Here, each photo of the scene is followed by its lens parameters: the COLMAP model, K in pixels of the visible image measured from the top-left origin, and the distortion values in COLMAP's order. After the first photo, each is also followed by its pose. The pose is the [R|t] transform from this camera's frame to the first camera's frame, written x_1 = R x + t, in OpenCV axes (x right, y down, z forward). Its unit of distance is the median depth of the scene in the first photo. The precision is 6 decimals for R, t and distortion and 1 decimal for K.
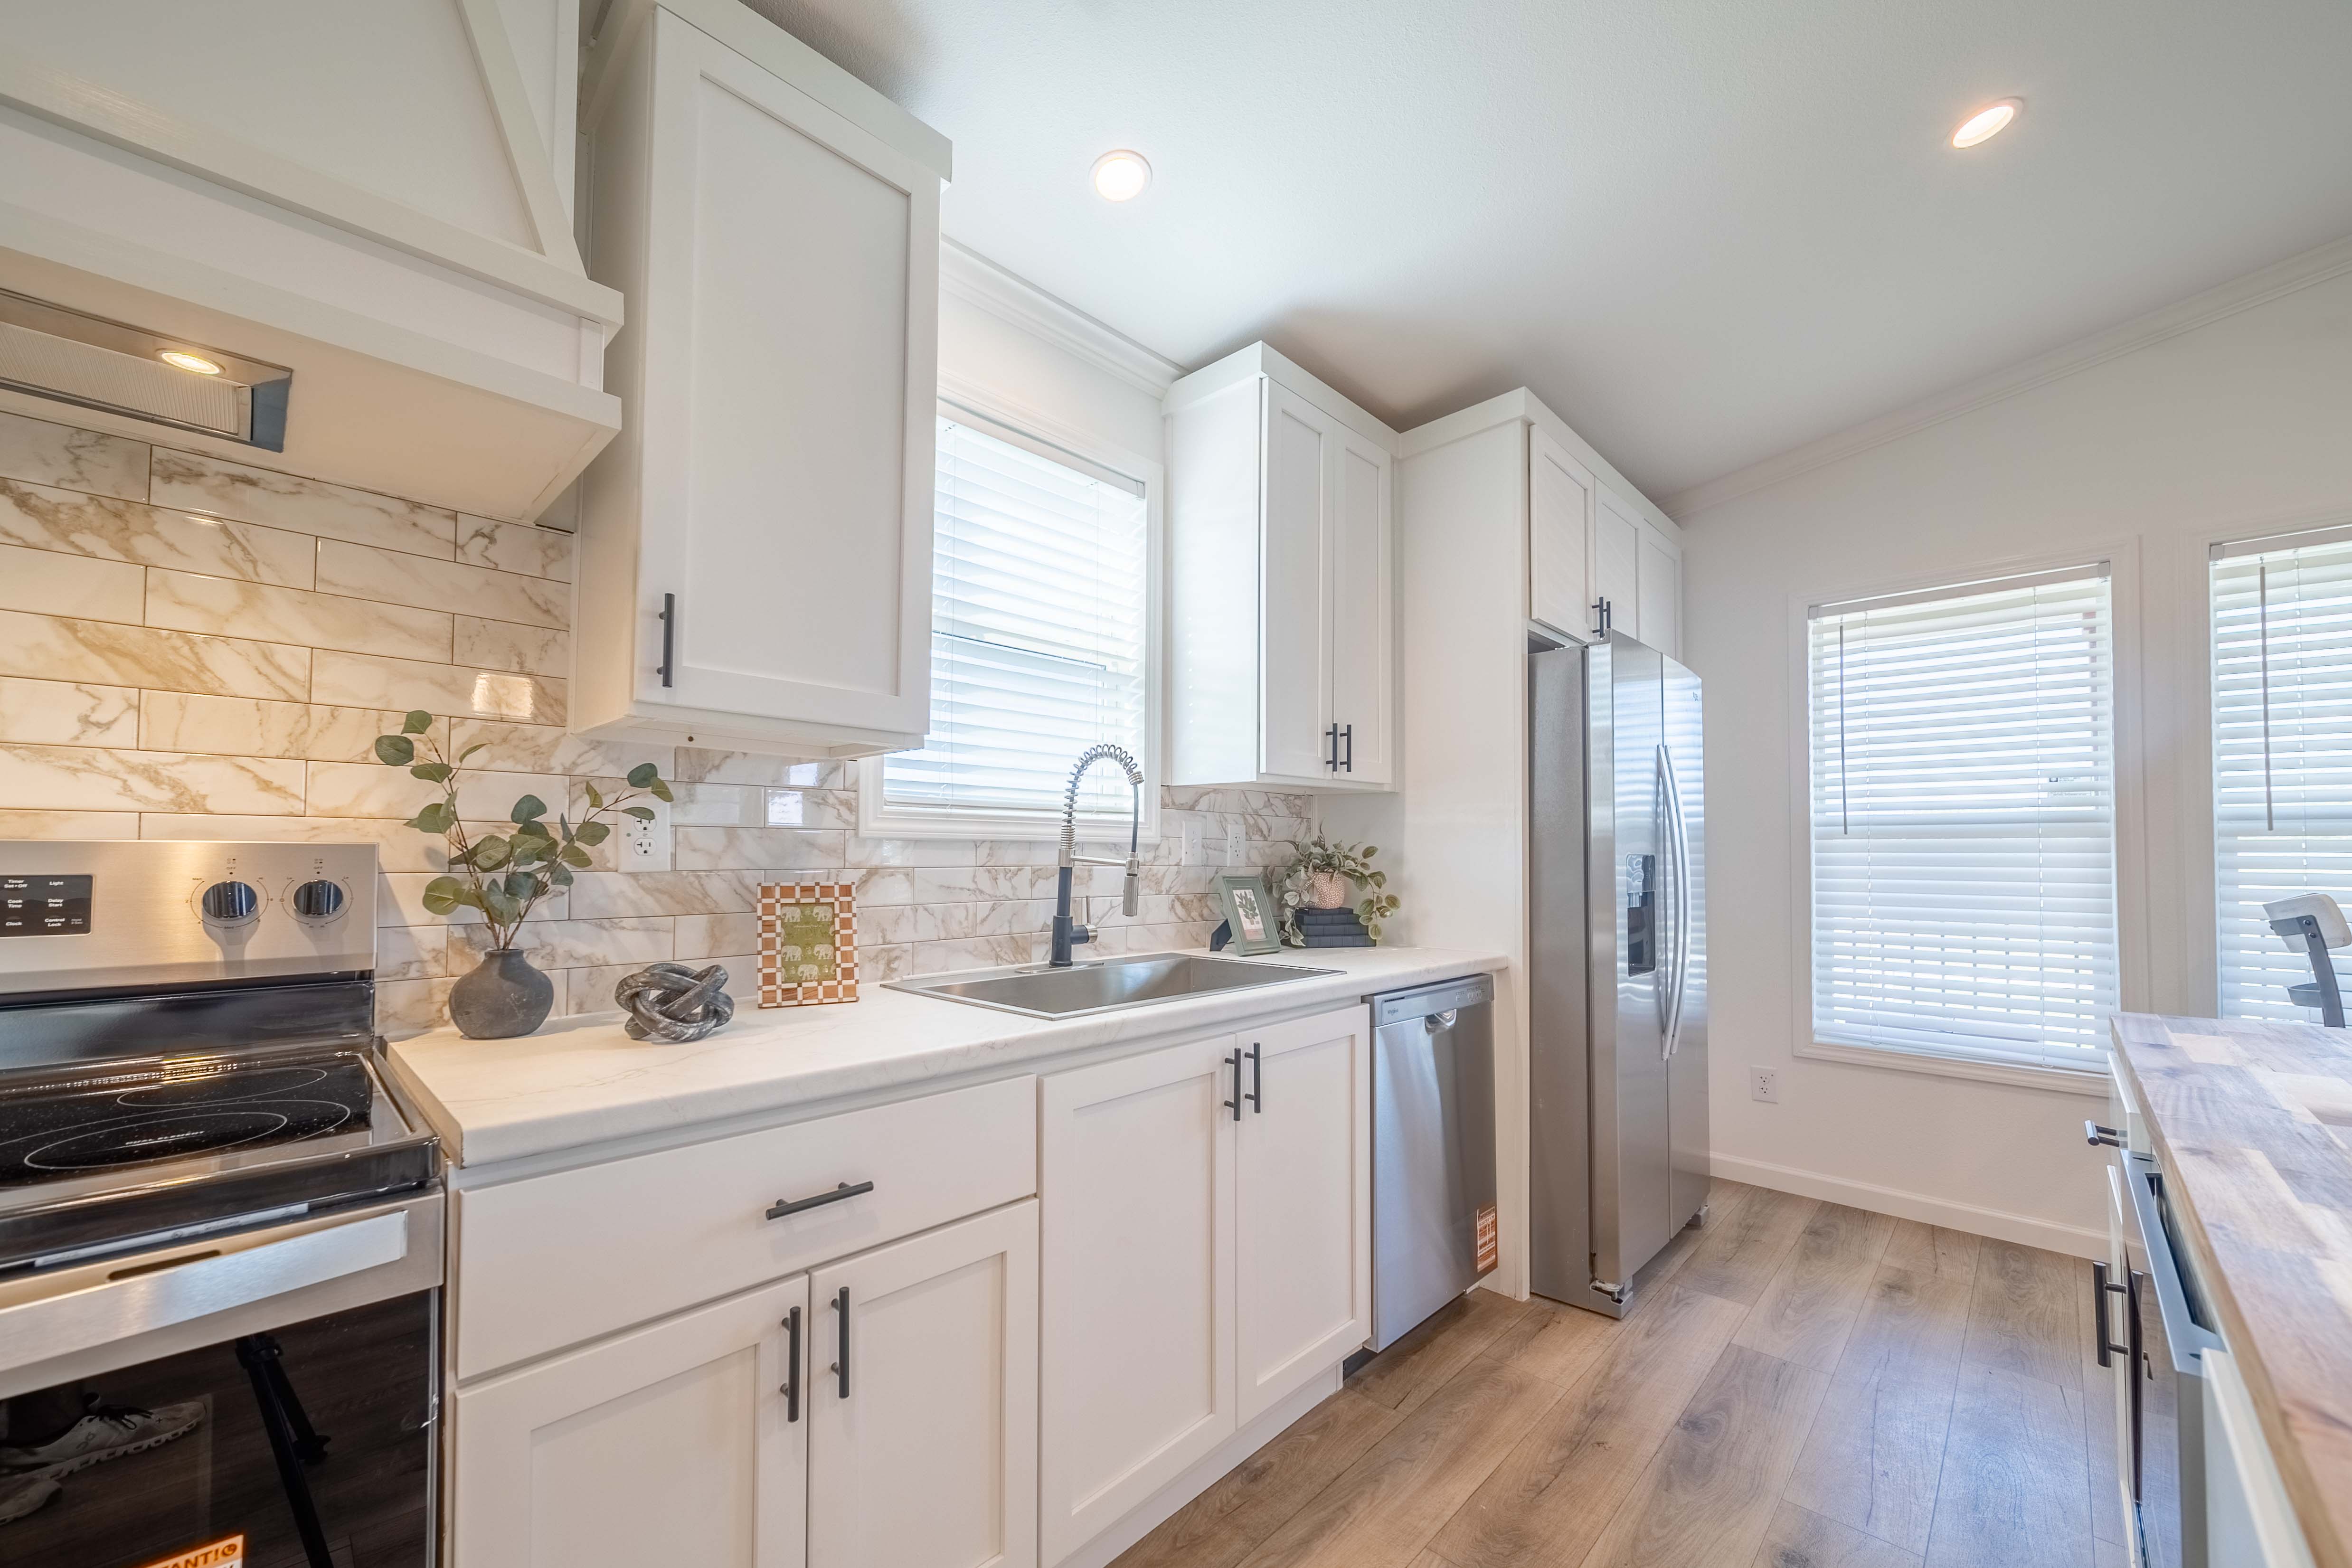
lens RADIAL K [[909.3, 0, 1158.9], [0, 909.3, 830.8], [0, 0, 1]] dist [-0.001141, -0.000116]
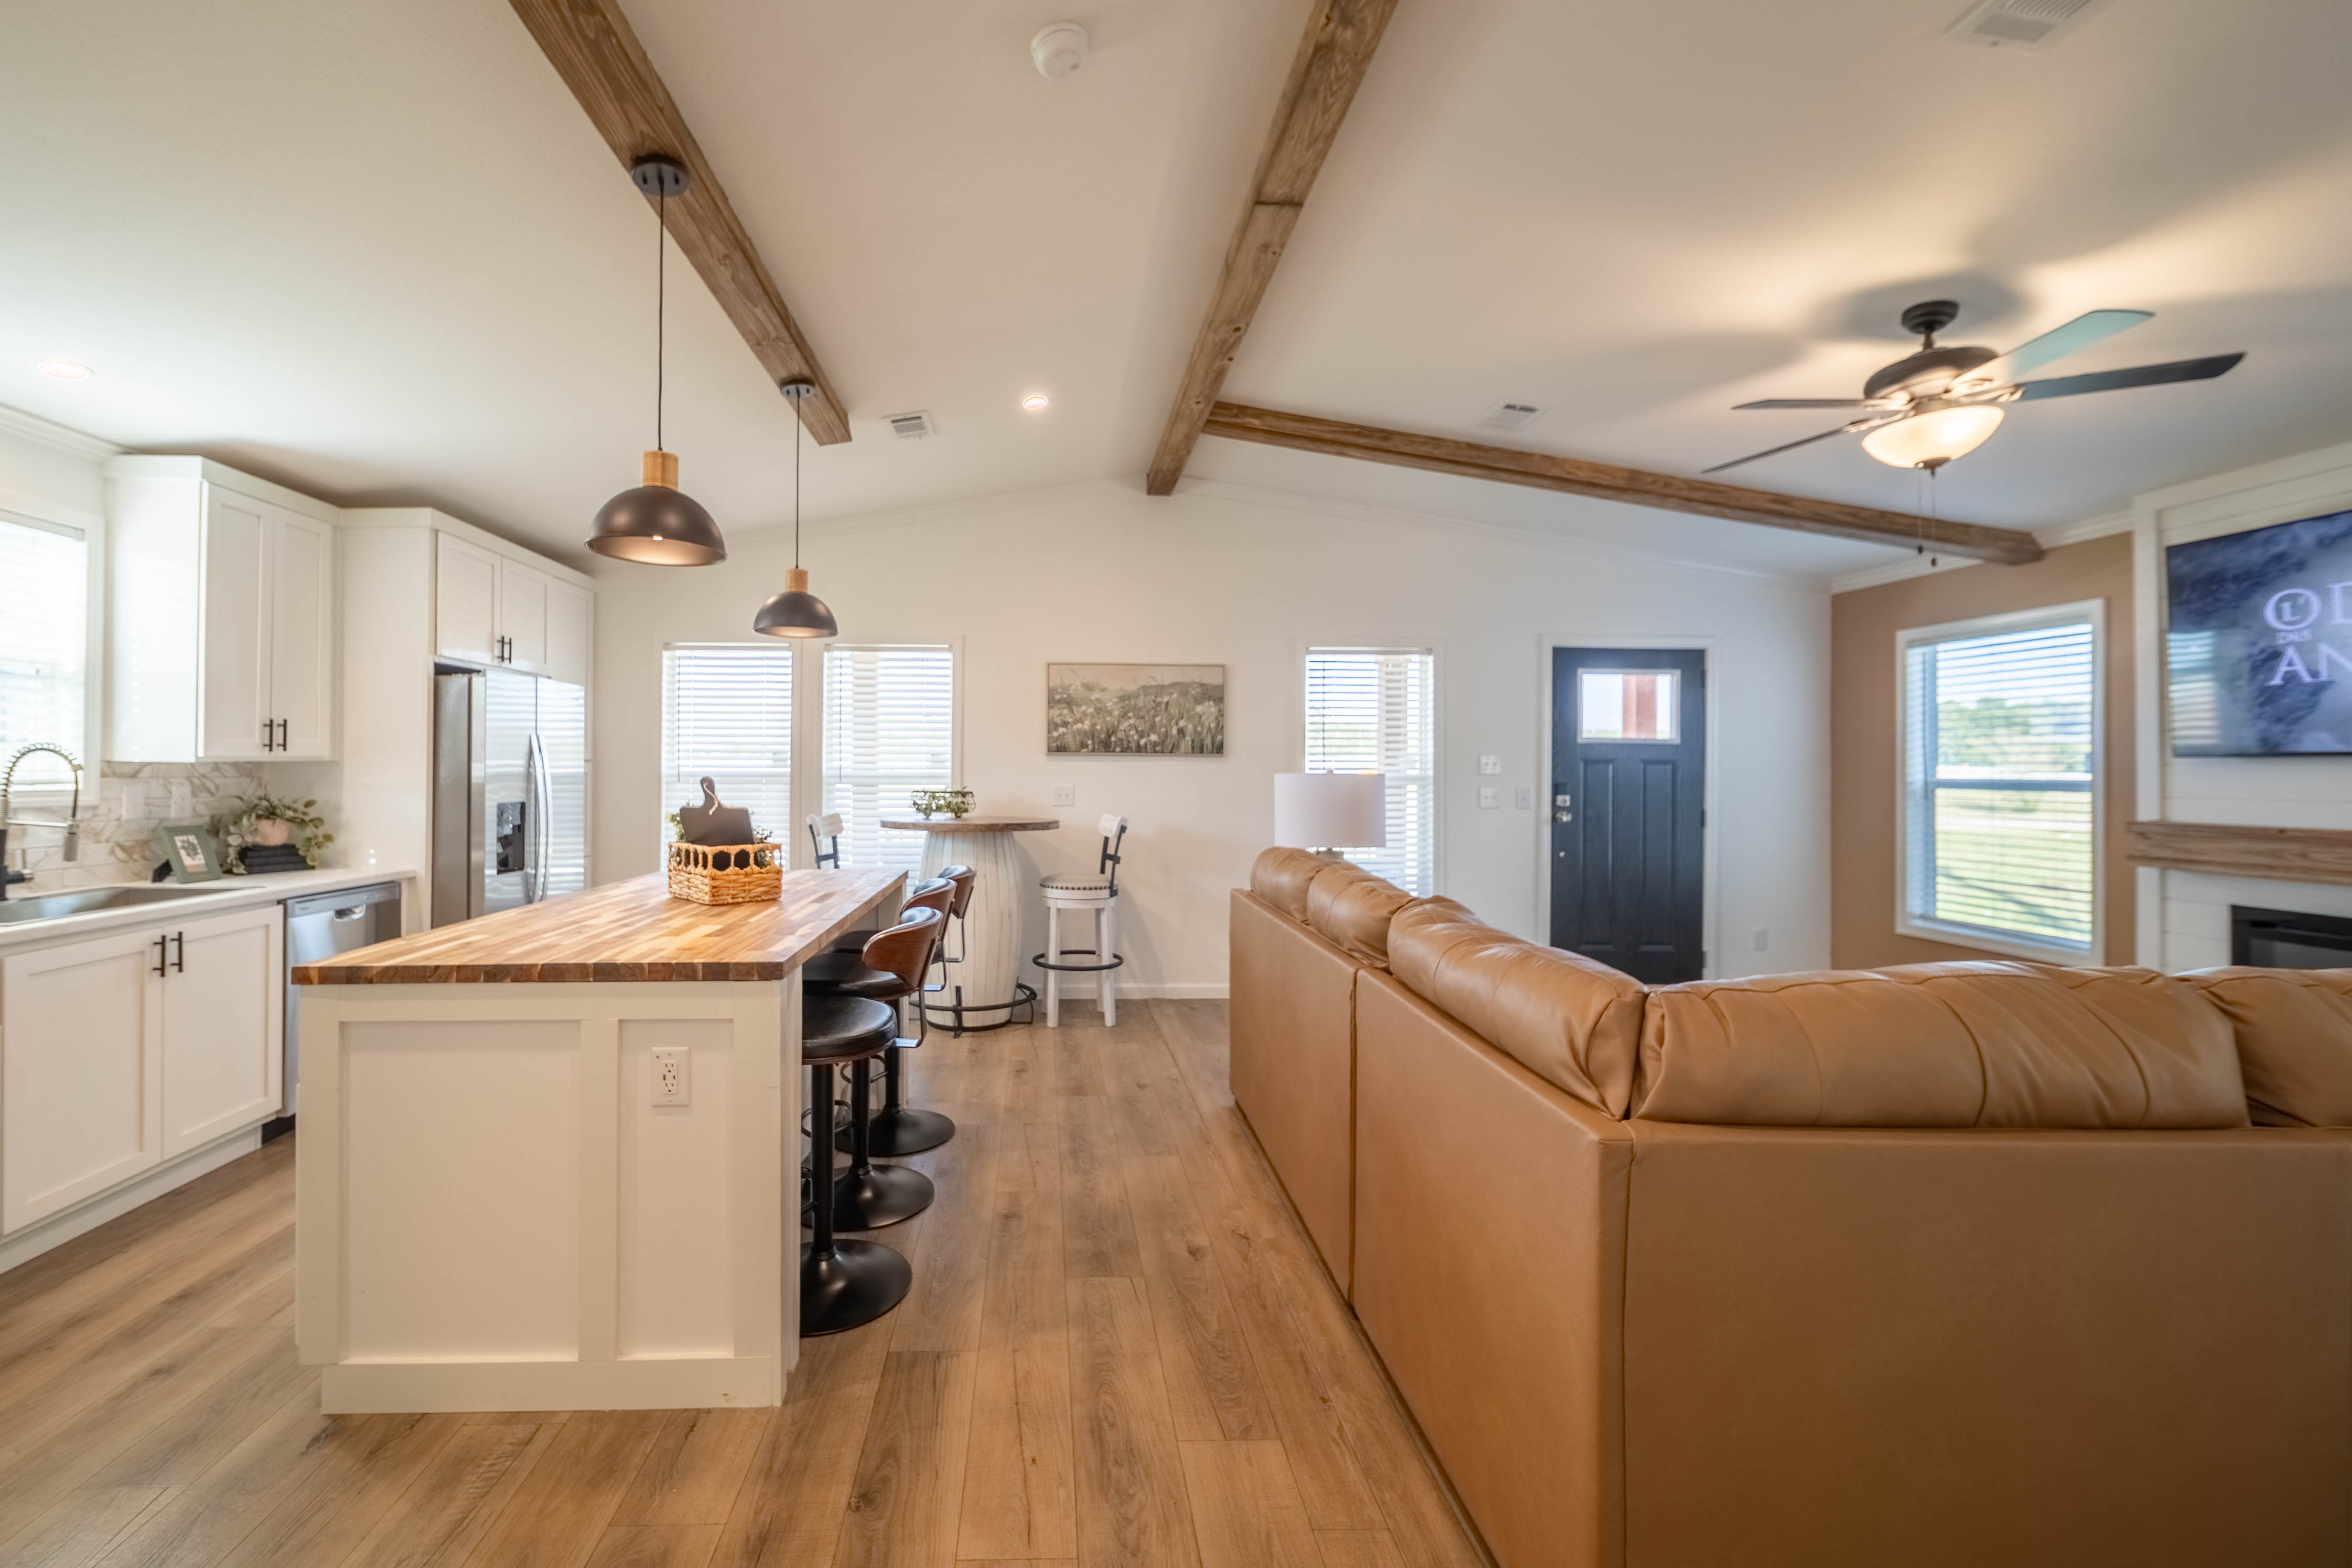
lens RADIAL K [[942.2, 0, 1063.1], [0, 942.2, 760.0], [0, 0, 1]] dist [-0.002224, -0.000337]
pose [[0.698517, 0.003986, 0.715582, 0.002275], [-0.019407, 0.999722, 0.013376, -0.113153], [-0.715330, -0.023230, 0.698400, -1.125683]]
